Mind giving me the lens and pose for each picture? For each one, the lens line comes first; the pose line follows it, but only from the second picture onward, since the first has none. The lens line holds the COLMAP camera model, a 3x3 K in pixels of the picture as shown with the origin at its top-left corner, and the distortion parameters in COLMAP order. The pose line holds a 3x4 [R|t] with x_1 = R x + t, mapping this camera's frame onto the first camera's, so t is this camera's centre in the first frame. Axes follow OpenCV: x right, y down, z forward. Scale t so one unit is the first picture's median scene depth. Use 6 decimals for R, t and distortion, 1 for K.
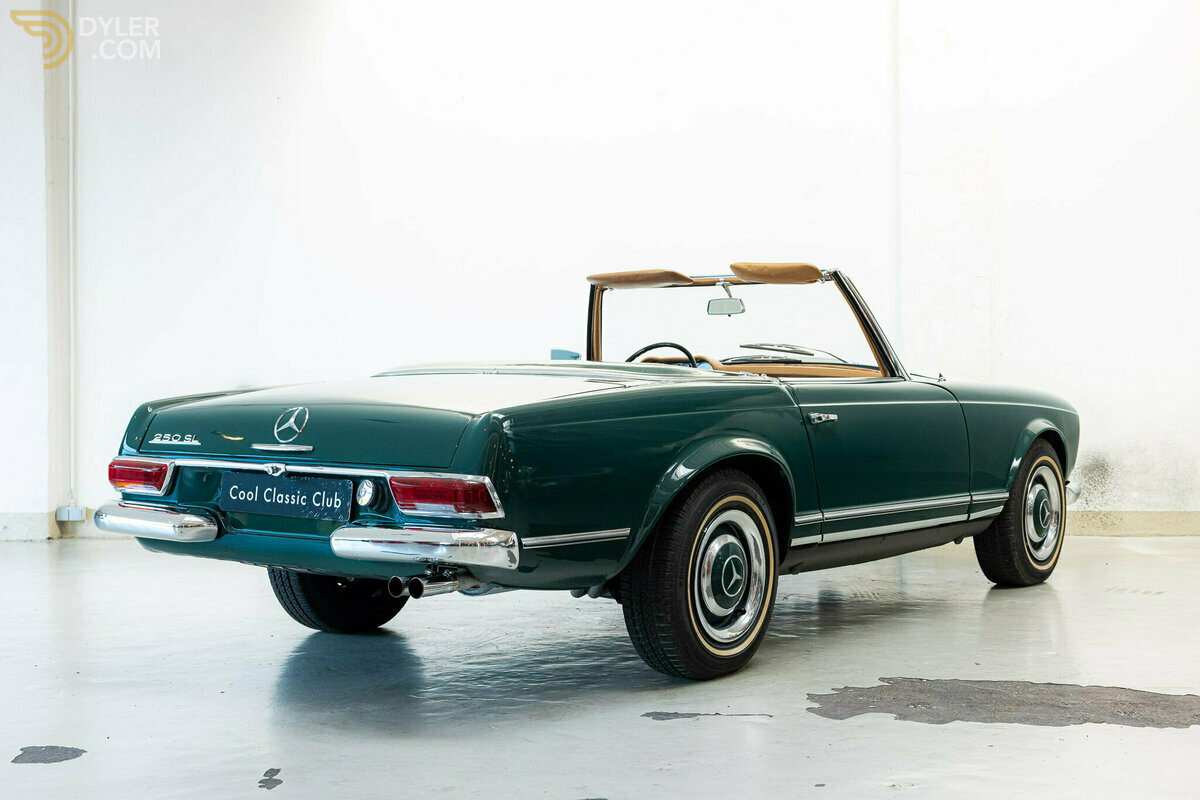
lens RADIAL K [[1530.5, 0, 590.9], [0, 1530.5, 392.9], [0, 0, 1]] dist [0.049483, 0.000000]
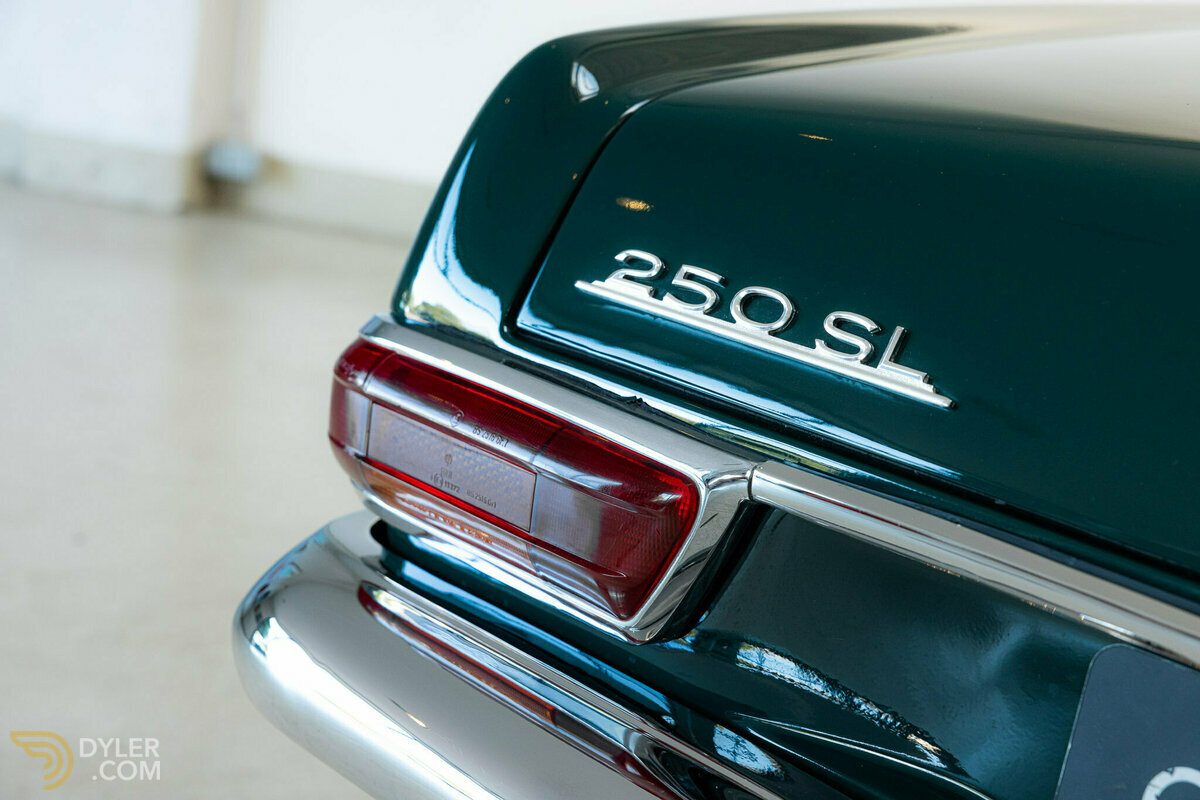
lens RADIAL K [[2182.9, 0, 599.5], [0, 2182.9, 399.9], [0, 0, 1]] dist [0.061278, 0.000000]
pose [[0.975832, 0.158354, -0.150587, -0.248167], [-0.124413, 0.969123, 0.212889, -0.007635], [0.179650, -0.189009, 0.965402, 0.768867]]
